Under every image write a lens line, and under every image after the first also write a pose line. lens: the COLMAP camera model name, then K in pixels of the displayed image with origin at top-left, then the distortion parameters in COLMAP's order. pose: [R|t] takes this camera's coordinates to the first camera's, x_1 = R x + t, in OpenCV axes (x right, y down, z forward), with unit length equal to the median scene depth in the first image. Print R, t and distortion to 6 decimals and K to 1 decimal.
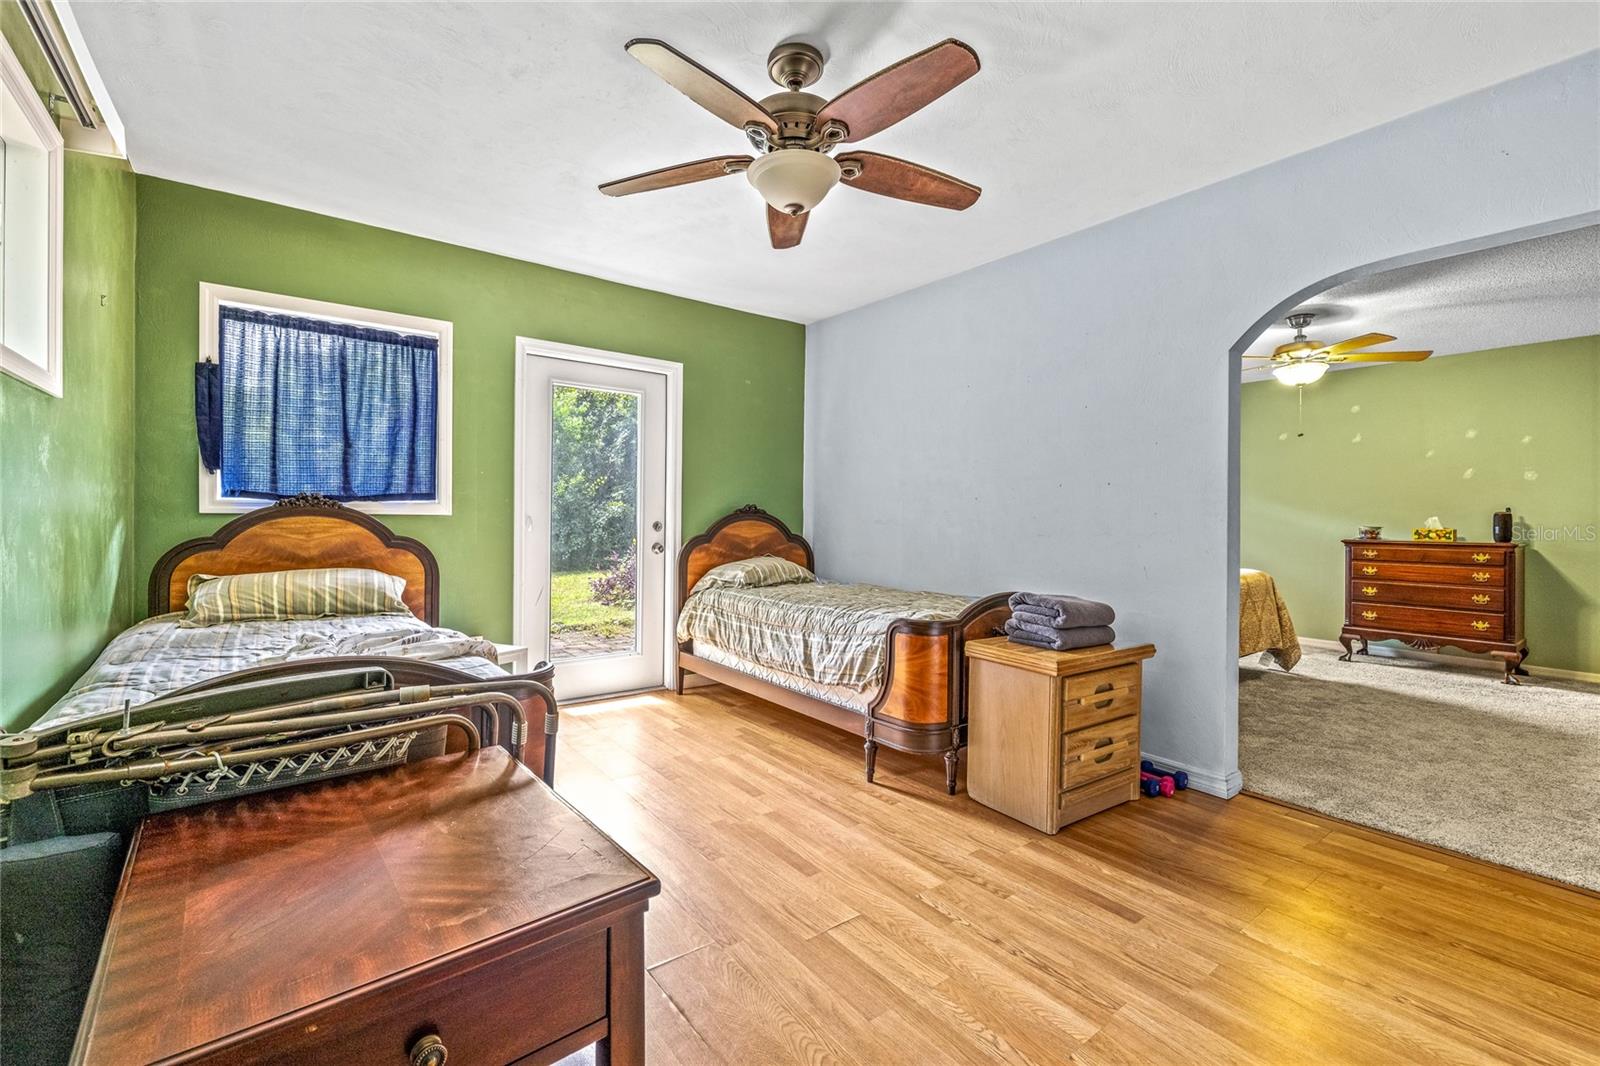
lens RADIAL K [[679.7, 0, 775.7], [0, 679.7, 519.6], [0, 0, 1]] dist [0.002015, -0.000834]
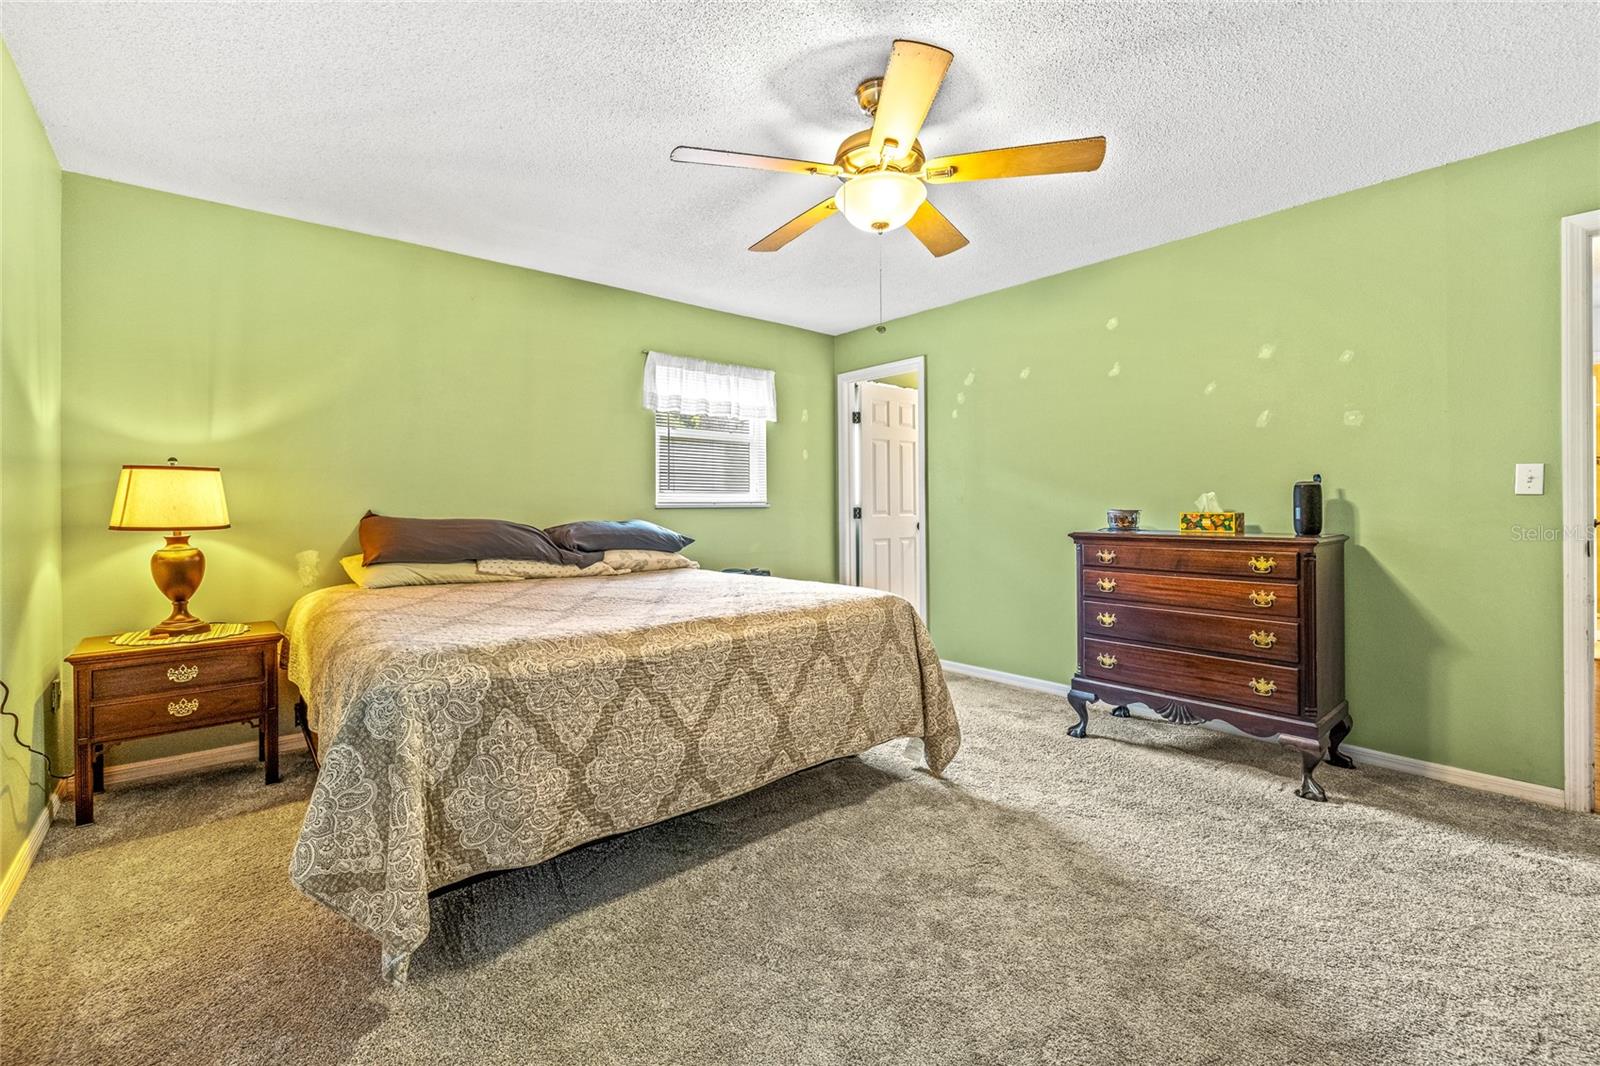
lens RADIAL K [[679.7, 0, 790.0], [0, 679.7, 509.4], [0, 0, 1]] dist [0.002015, -0.000834]
pose [[0.997656, -0.013227, 0.067141, 0.585806], [0.013155, 0.999912, 0.001525, 0.005347], [-0.067155, -0.000638, 0.997742, 0.450325]]
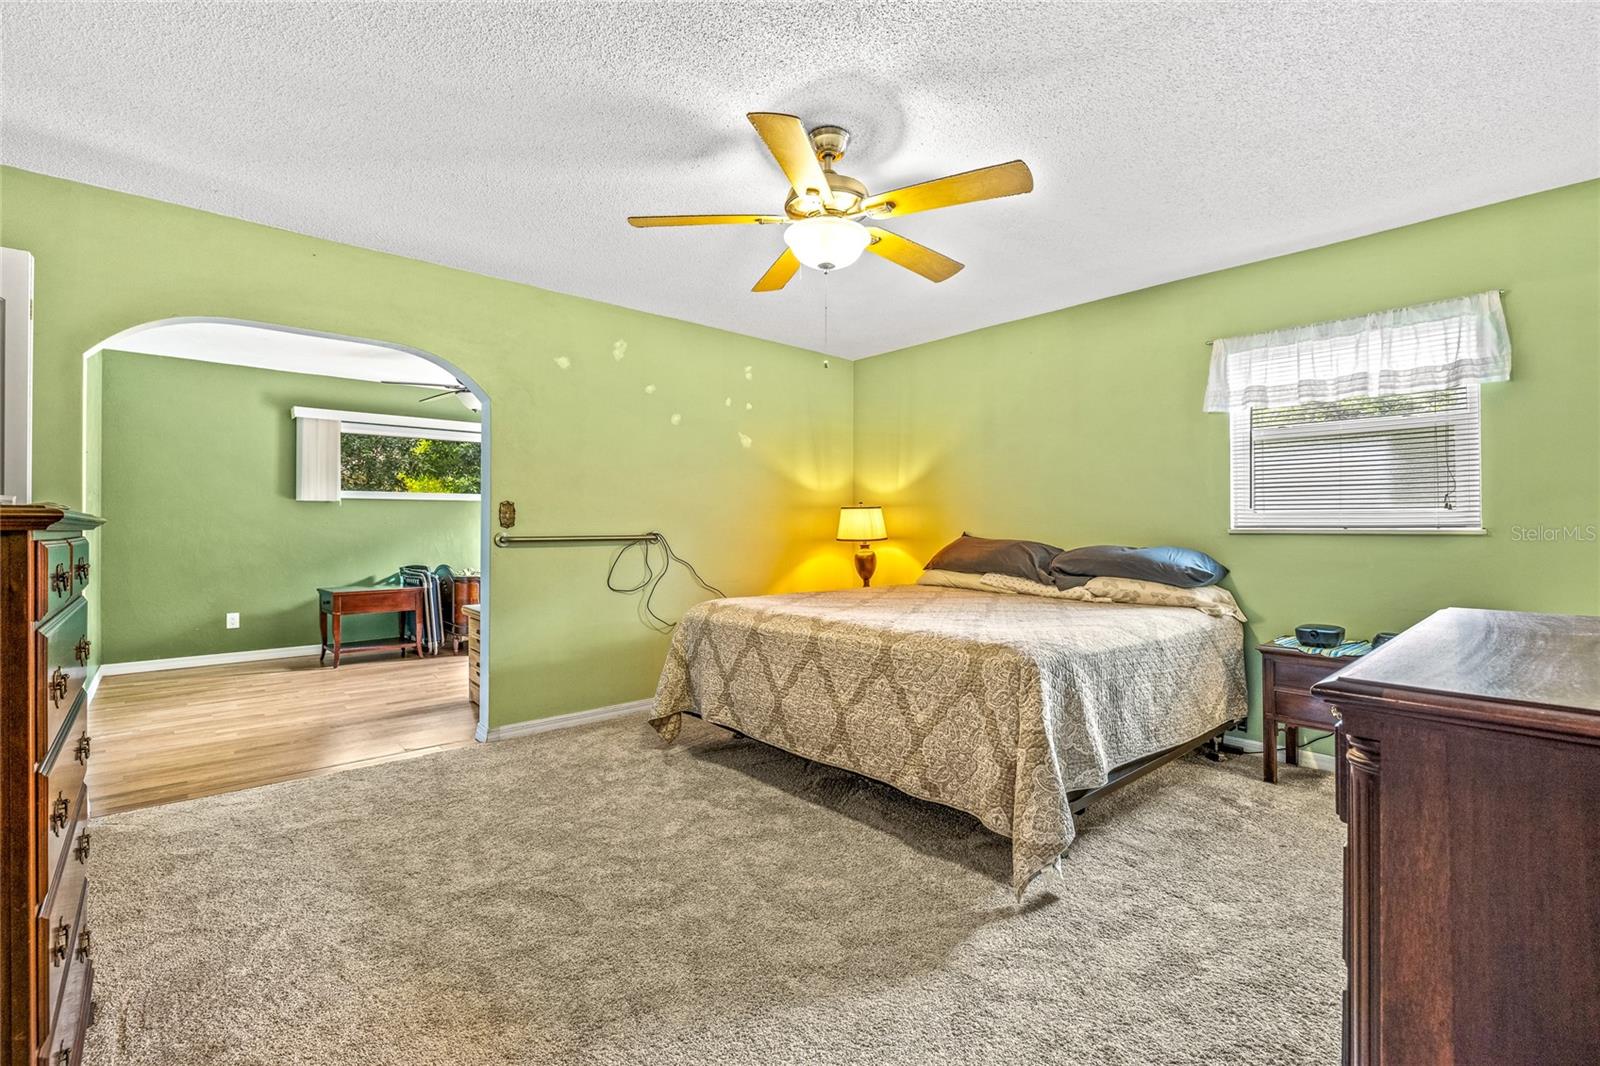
lens RADIAL K [[679.7, 0, 769.4], [0, 679.7, 524.0], [0, 0, 1]] dist [0.002015, -0.000834]
pose [[0.090817, -0.011753, -0.995798, 1.114634], [-0.005802, 0.999907, -0.012331, 0.004454], [0.995851, 0.006897, 0.090740, 0.793769]]
